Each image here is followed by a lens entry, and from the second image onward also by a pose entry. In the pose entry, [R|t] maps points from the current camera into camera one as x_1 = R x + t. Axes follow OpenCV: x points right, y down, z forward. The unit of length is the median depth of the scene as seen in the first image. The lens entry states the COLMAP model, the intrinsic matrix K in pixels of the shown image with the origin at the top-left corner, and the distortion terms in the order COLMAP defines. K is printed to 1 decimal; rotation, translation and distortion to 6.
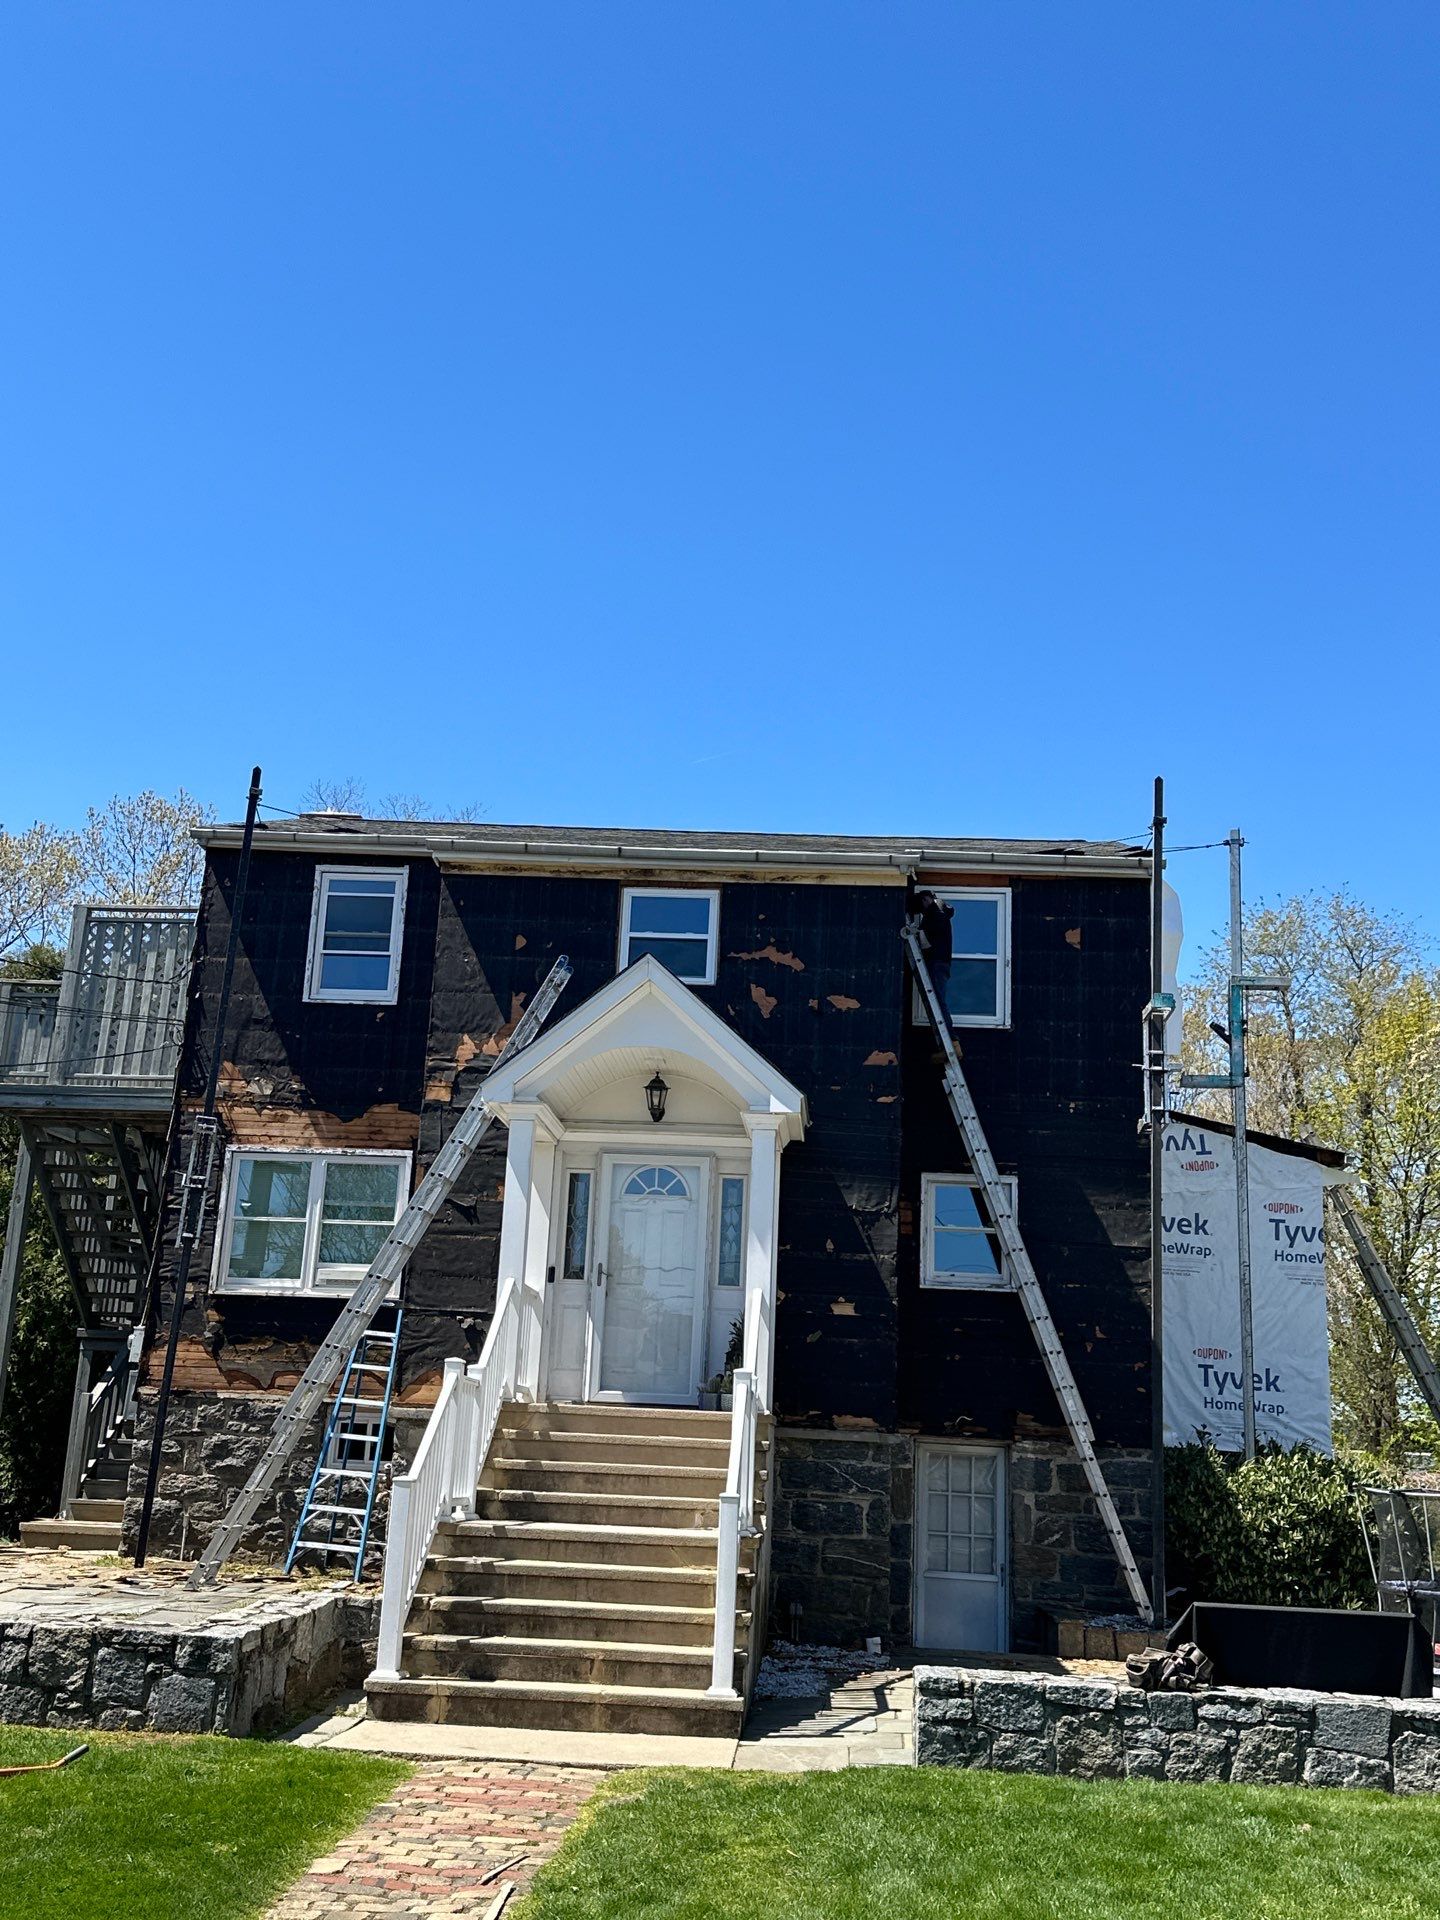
lens RADIAL K [[1958.5, 0, 700.6], [0, 1958.5, 958.2], [0, 0, 1]] dist [0.218238, -0.454987]
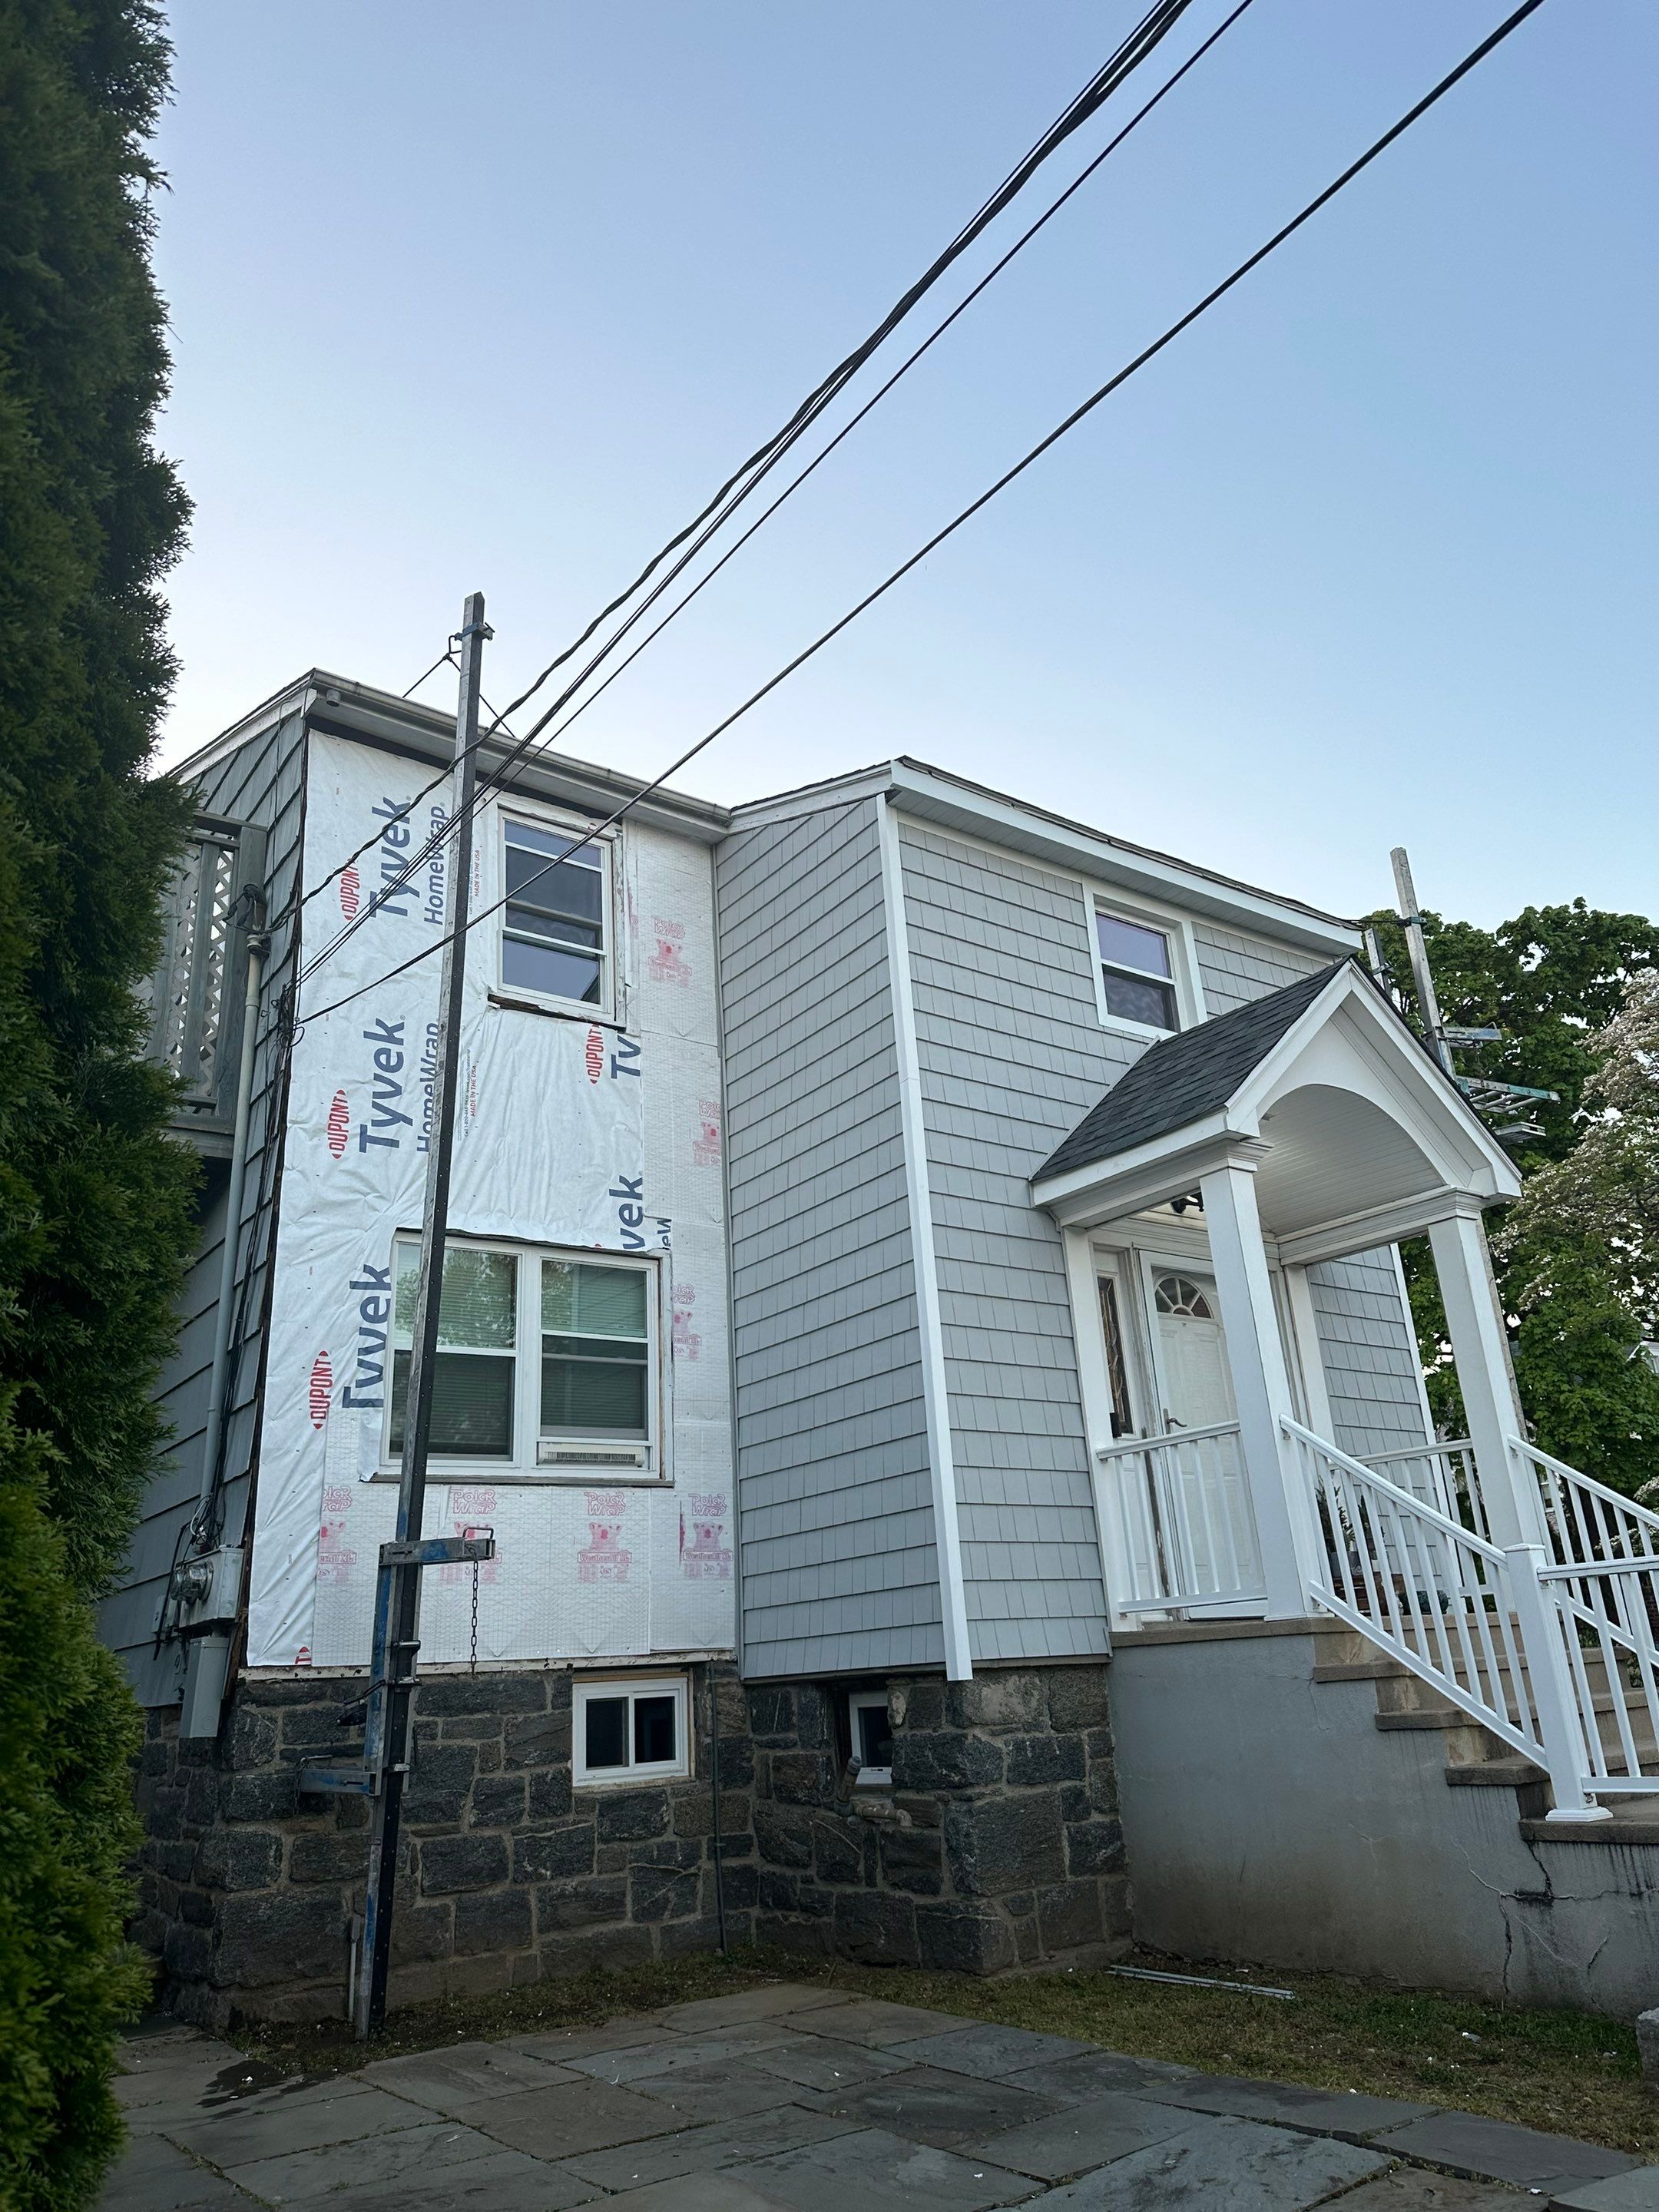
lens RADIAL K [[1552.2, 0, 824.4], [0, 1552.2, 1095.1], [0, 0, 1]] dist [0.086367, -0.130706]
pose [[0.751432, 0.146910, 0.643248, -0.517170], [-0.069978, 0.987143, -0.143704, 0.137920], [-0.656090, 0.062970, 0.752051, 0.689906]]
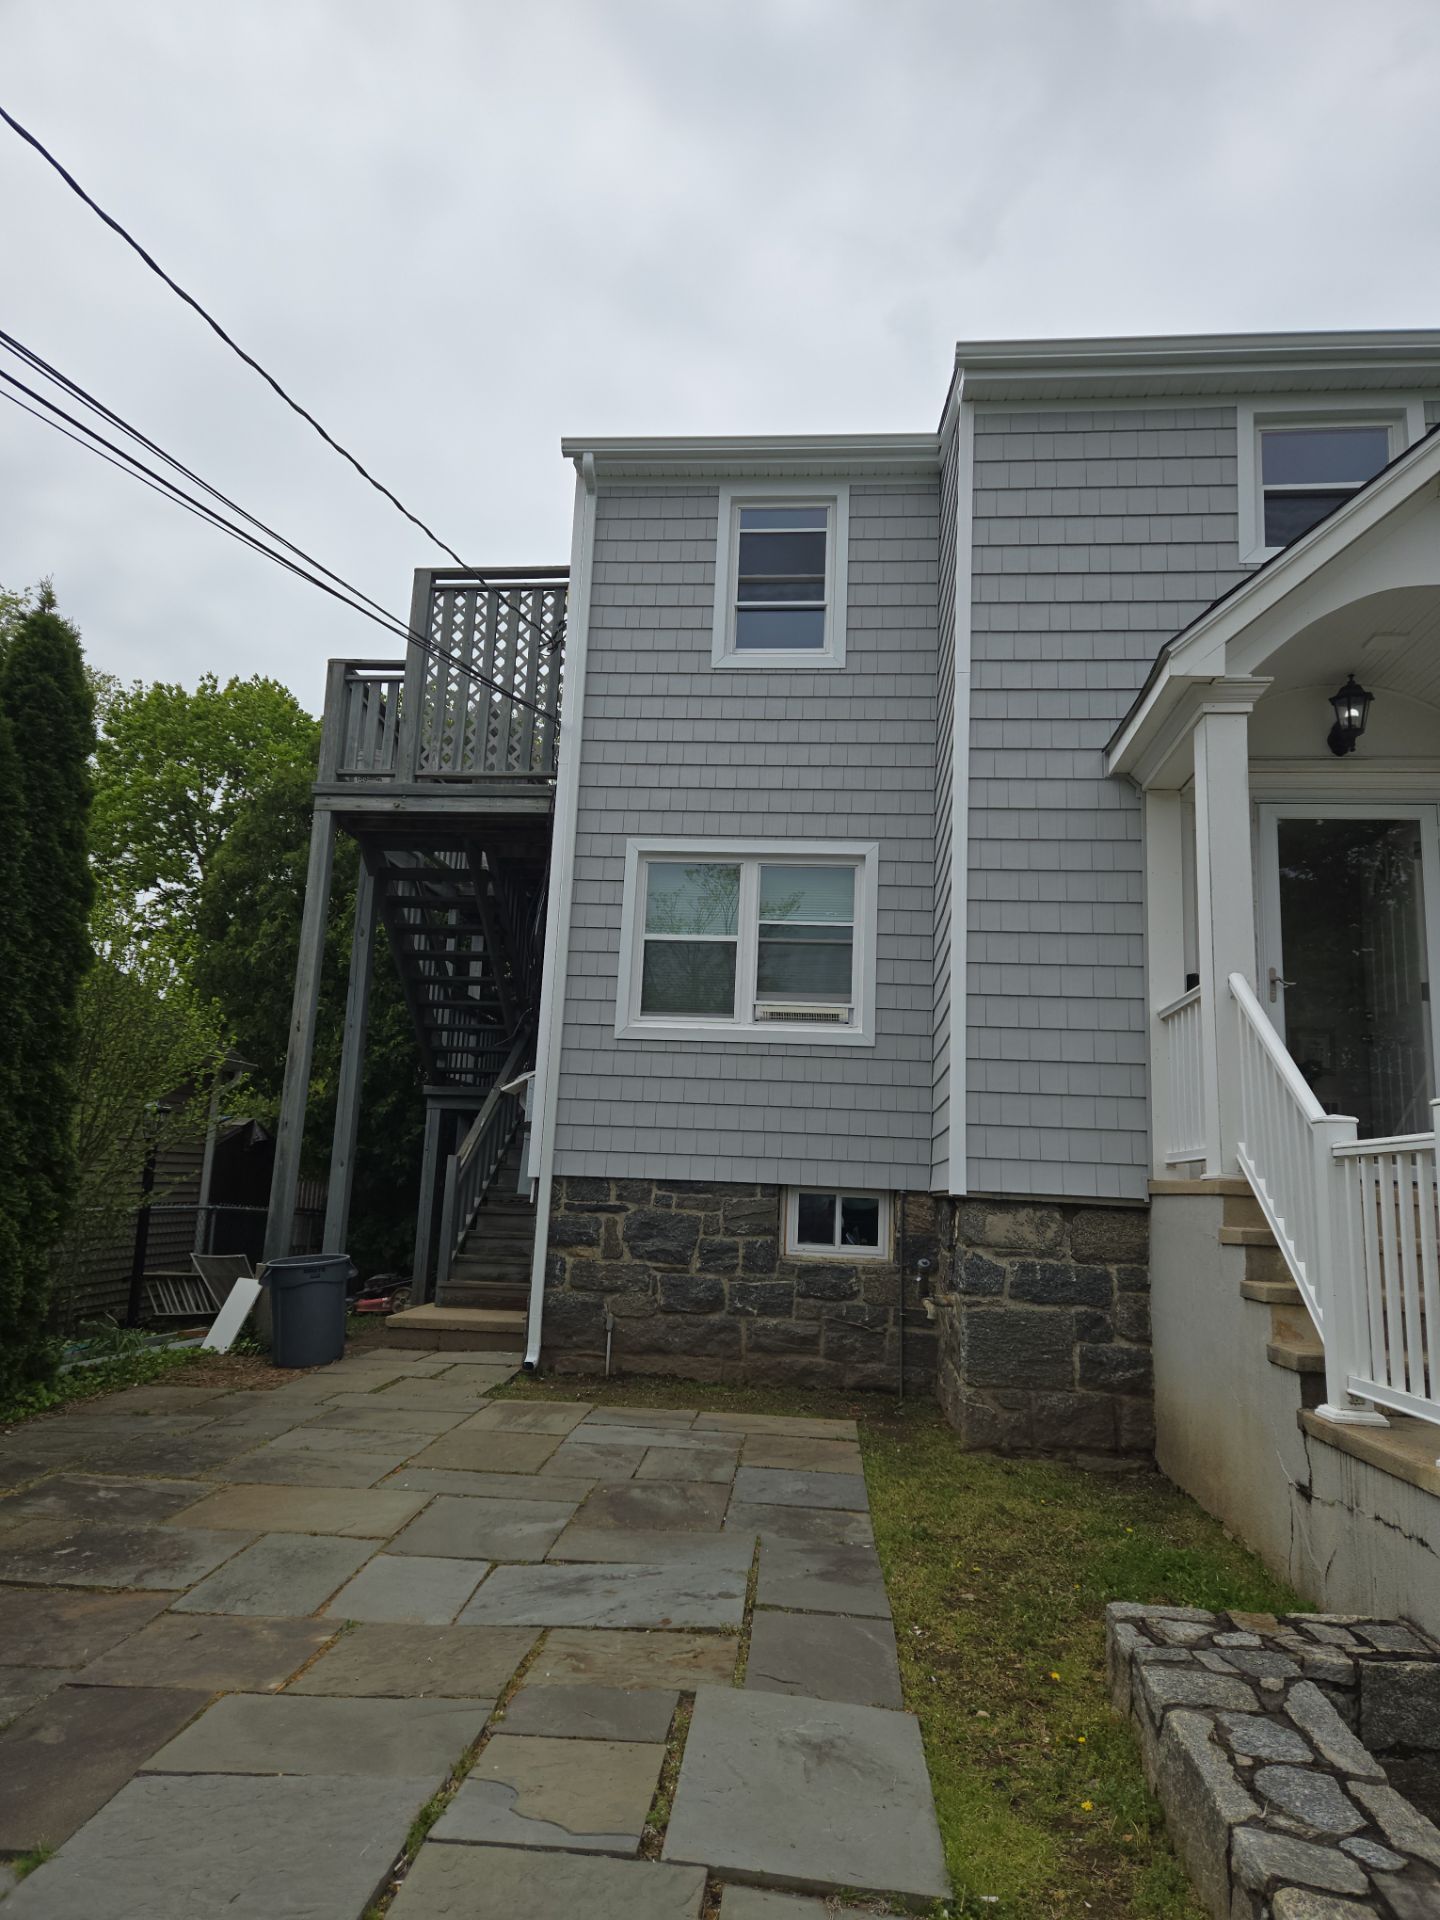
lens RADIAL K [[1274.8, 0, 720.5], [0, 1274.8, 952.1], [0, 0, 1]] dist [0.115124, -0.100356]
pose [[0.999858, -0.007801, -0.014948, -0.233979], [0.008740, 0.997926, 0.063782, 0.124817], [0.014419, -0.063903, 0.997852, 0.592127]]
